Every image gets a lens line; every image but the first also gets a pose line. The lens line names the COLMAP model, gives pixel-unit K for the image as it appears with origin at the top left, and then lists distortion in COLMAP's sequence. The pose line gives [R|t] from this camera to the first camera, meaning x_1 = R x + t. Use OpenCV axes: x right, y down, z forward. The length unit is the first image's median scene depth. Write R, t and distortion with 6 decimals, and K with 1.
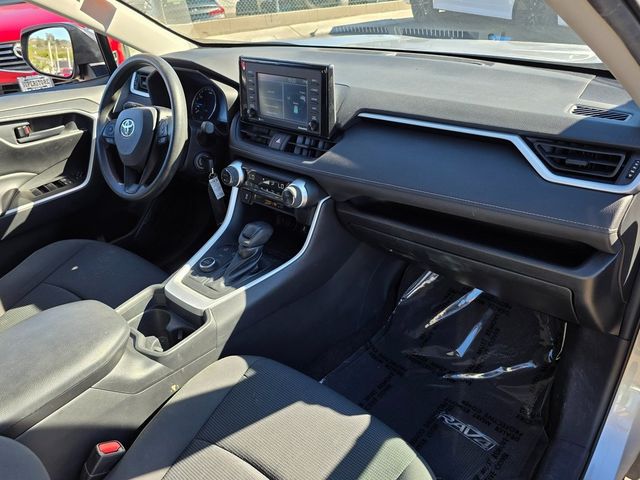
lens RADIAL K [[473.9, 0, 320.0], [0, 473.9, 240.0], [0, 0, 1]] dist [0.022812, 0.001678]
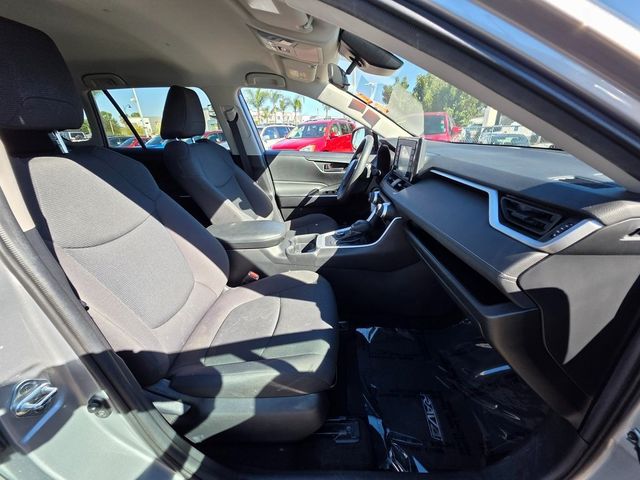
lens RADIAL K [[253.6, 0, 320.0], [0, 253.6, 240.0], [0, 0, 1]] dist [0.000094, -0.000204]
pose [[0.627735, 0.341524, -0.699507, 0.503480], [-0.399227, 0.912683, 0.087338, 0.017227], [0.668256, 0.224437, 0.709269, 0.210260]]
